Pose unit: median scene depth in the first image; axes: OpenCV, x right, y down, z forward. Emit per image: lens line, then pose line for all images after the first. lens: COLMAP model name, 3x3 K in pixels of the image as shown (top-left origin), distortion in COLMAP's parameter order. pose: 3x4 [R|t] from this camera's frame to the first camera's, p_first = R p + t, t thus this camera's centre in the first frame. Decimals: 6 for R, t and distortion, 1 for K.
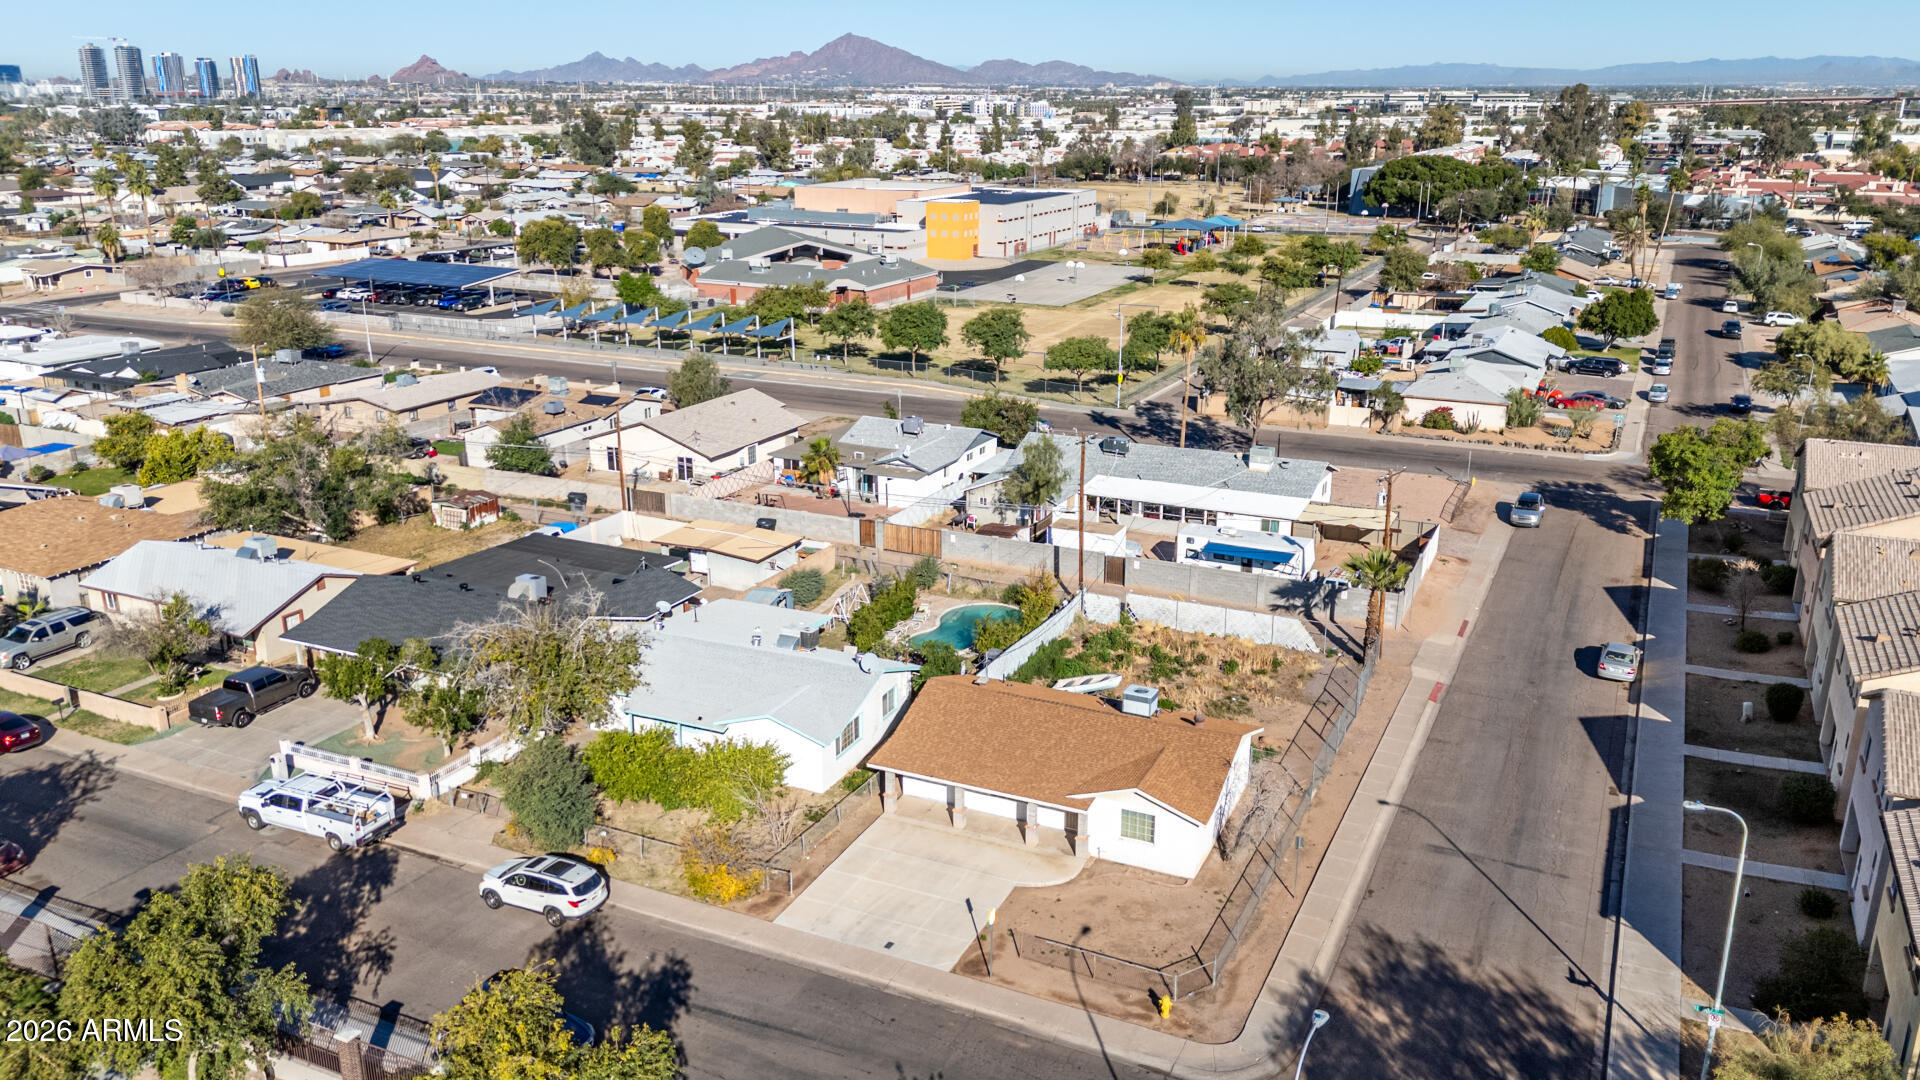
lens RADIAL K [[1397.3, 0, 973.2], [0, 1397.3, 581.1], [0, 0, 1]] dist [0.079141, -0.080104]
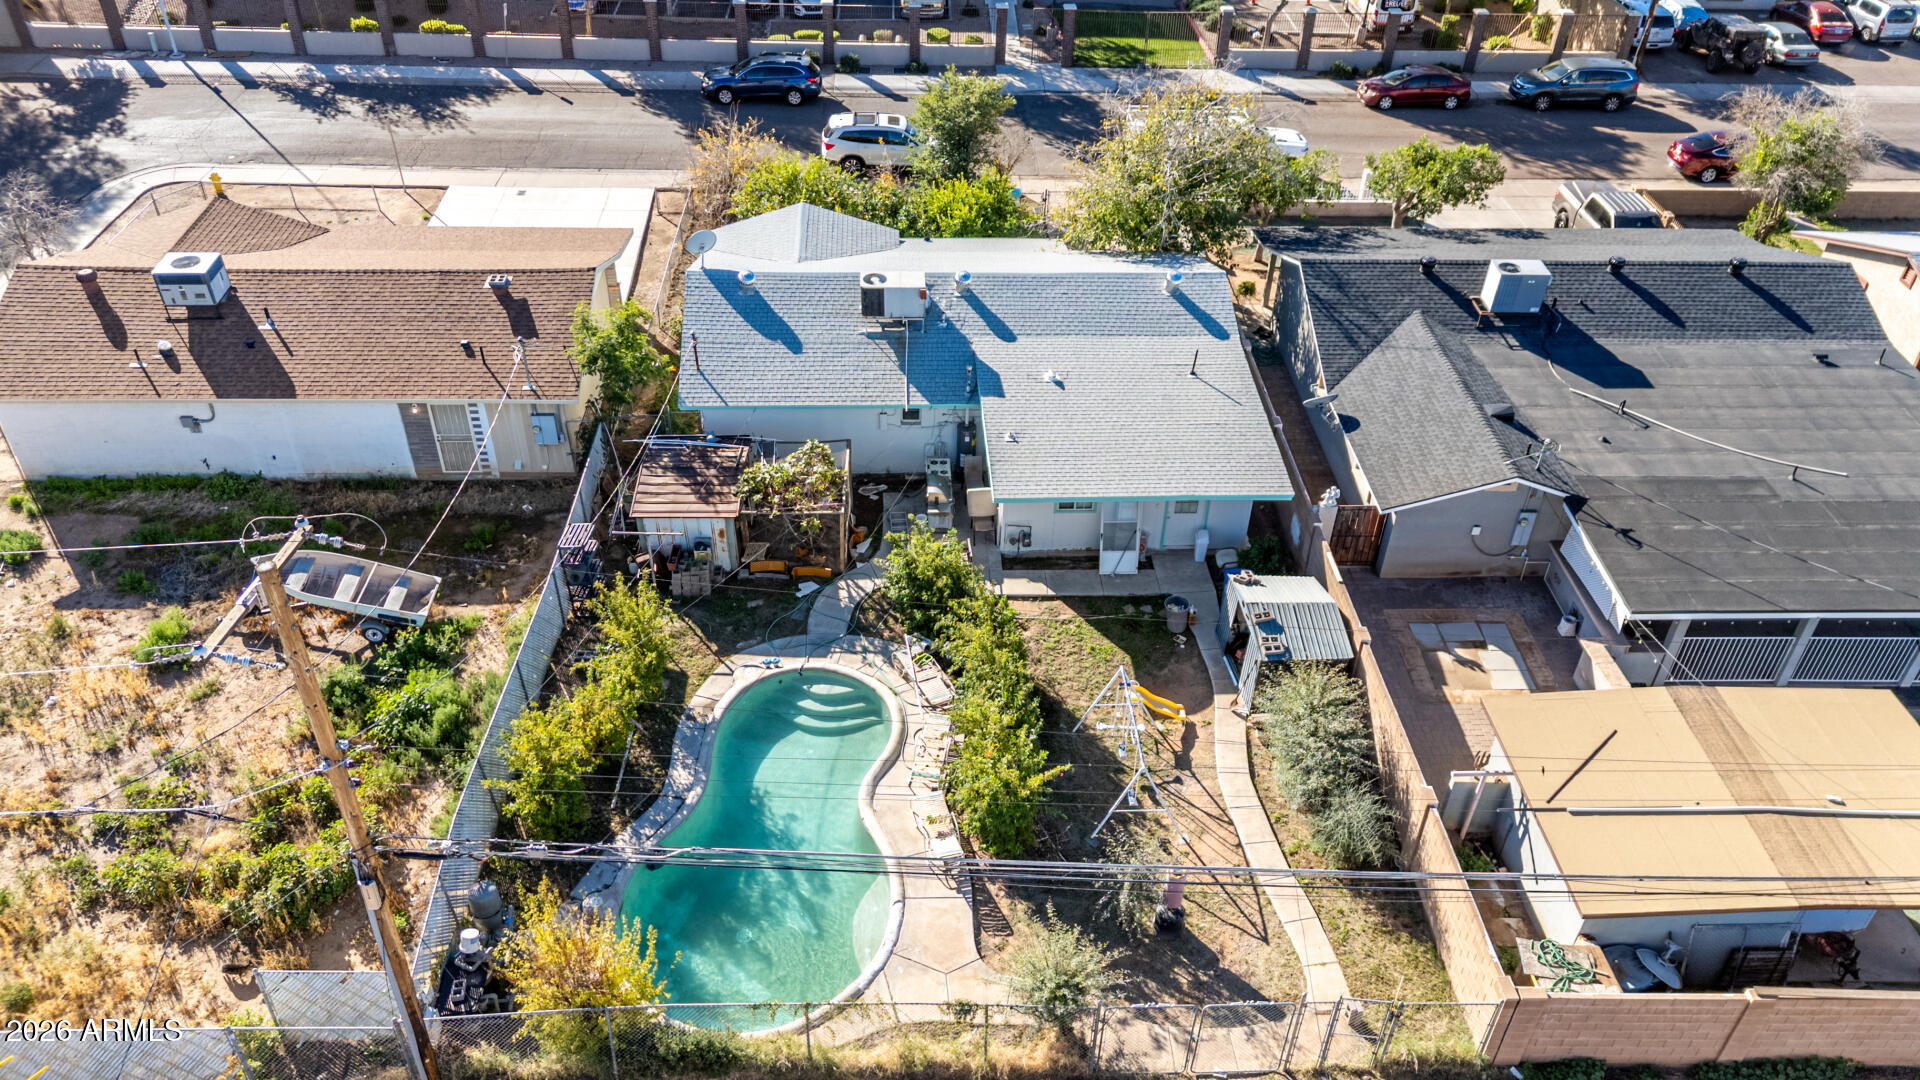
lens RADIAL K [[1397.3, 0, 960.5], [0, 1397.3, 527.6], [0, 0, 1]] dist [0.079141, -0.080104]
pose [[-0.890282, 0.243981, -0.384541, 0.077125], [-0.181656, 0.584050, 0.791130, -0.315082], [0.417612, 0.774183, -0.475648, 1.260525]]
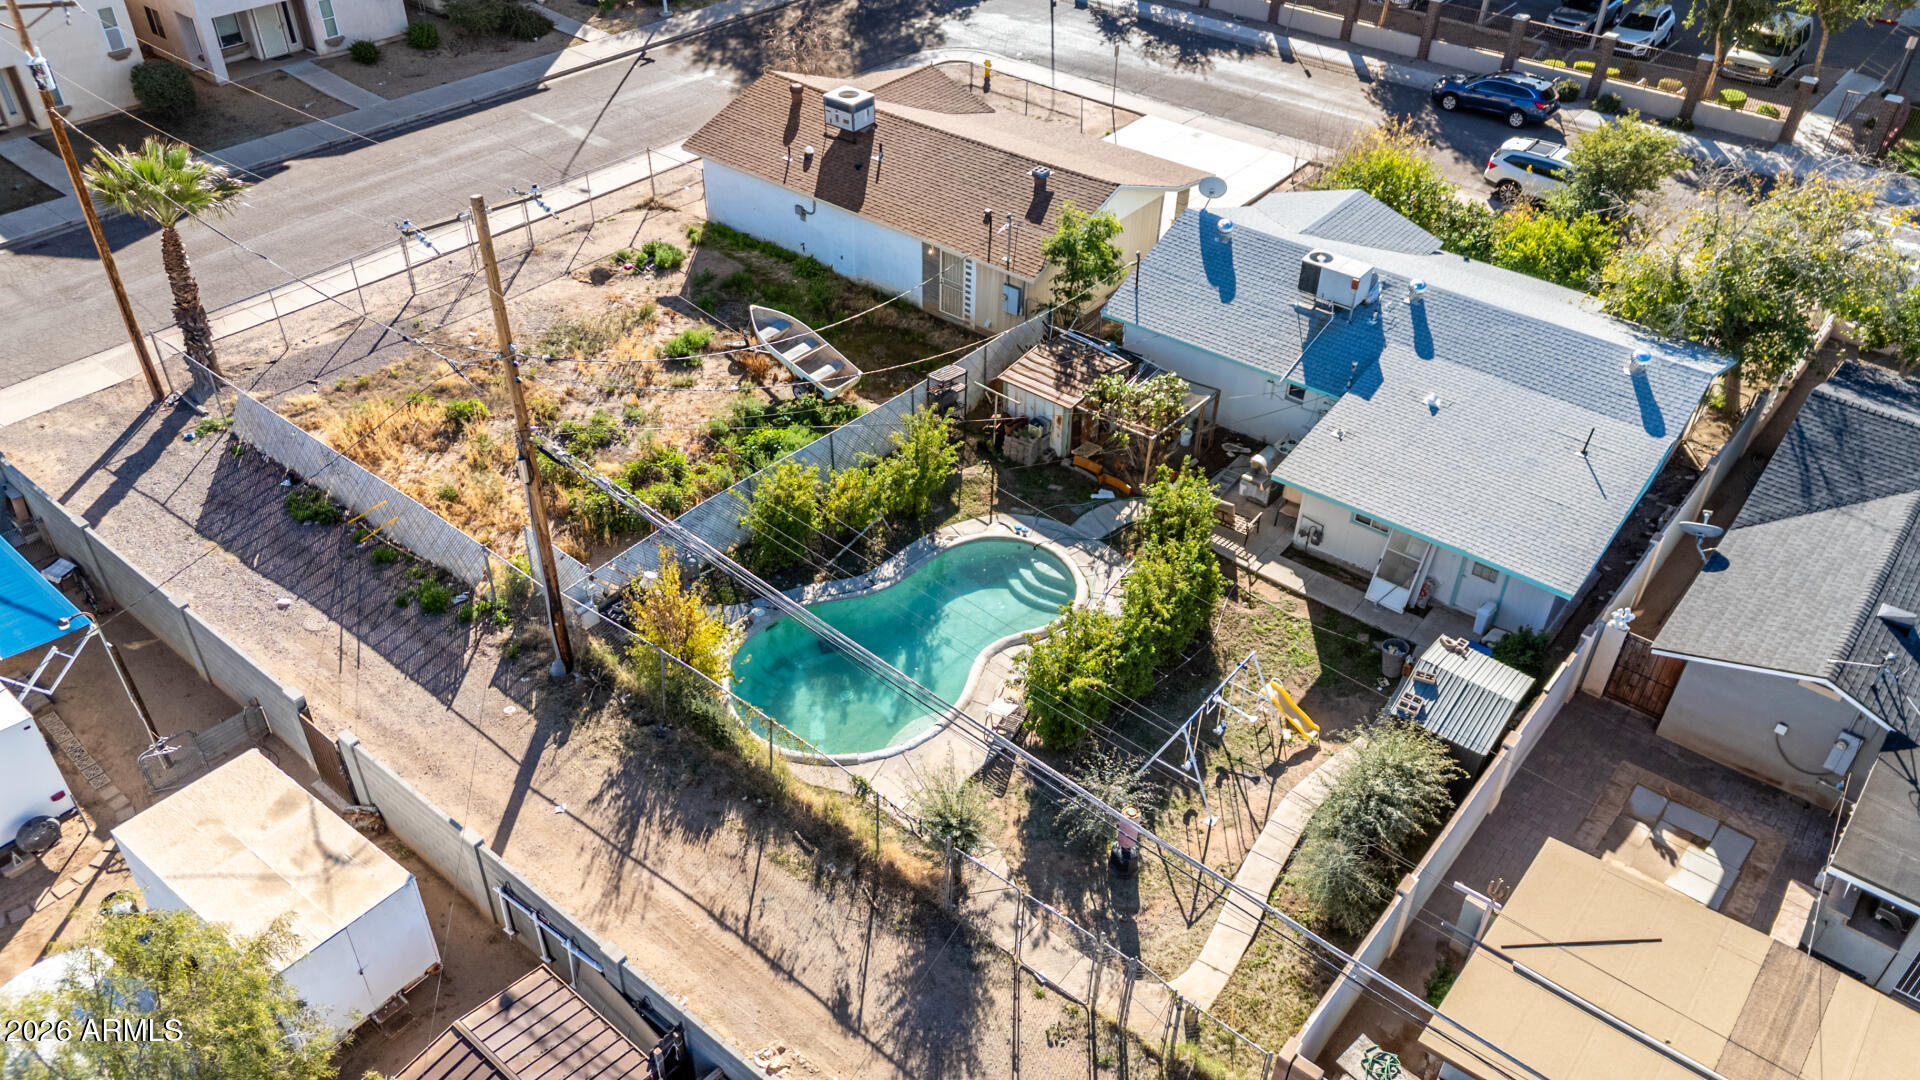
lens RADIAL K [[1397.3, 0, 985.4], [0, 1397.3, 540.3], [0, 0, 1]] dist [0.079141, -0.080104]
pose [[-0.971386, -0.171083, 0.164744, -0.092355], [0.042344, 0.557774, 0.828912, -0.337949], [-0.233703, 0.812169, -0.534570, 1.326602]]
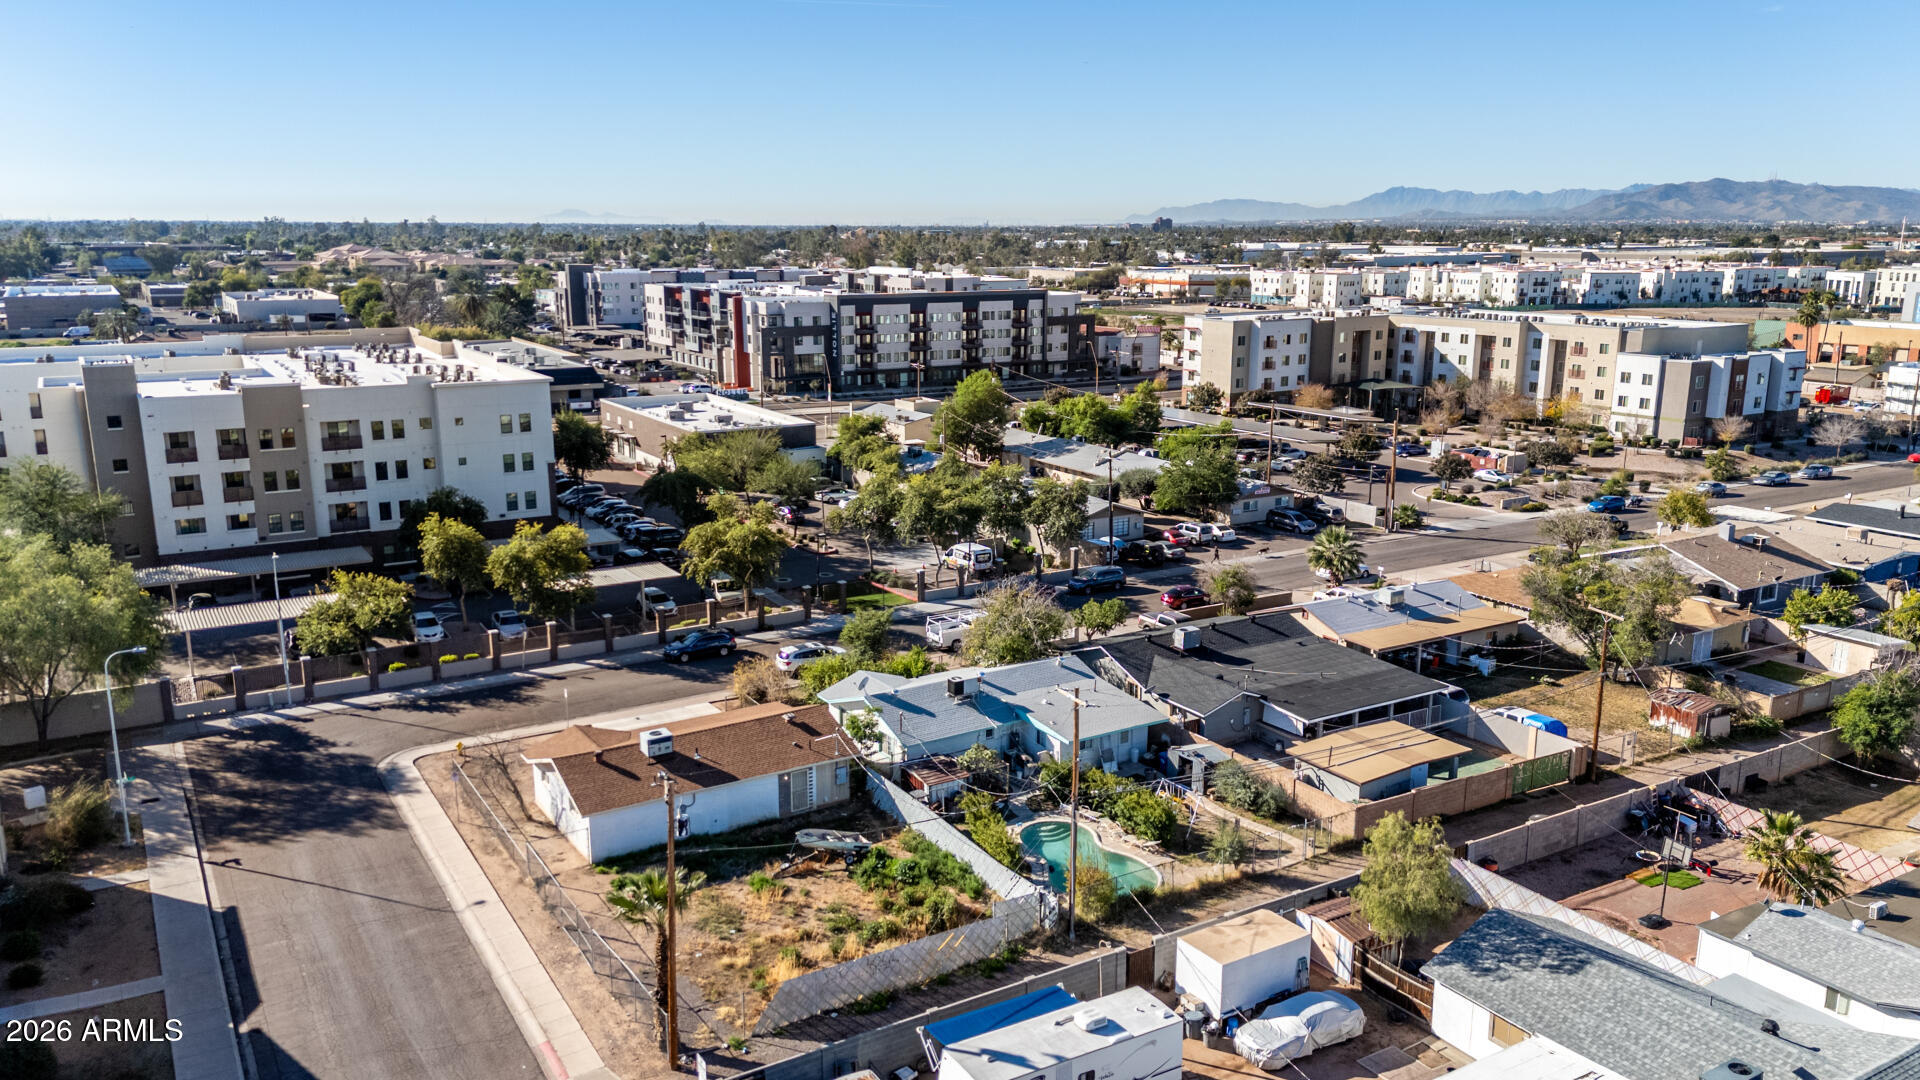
lens RADIAL K [[1397.3, 0, 946.7], [0, 1397.3, 547.2], [0, 0, 1]] dist [0.079141, -0.080104]
pose [[-0.560632, 0.173734, -0.809635, 0.743232], [-0.273552, 0.883993, 0.379111, -0.459727], [0.781576, 0.434019, -0.448069, 1.372692]]
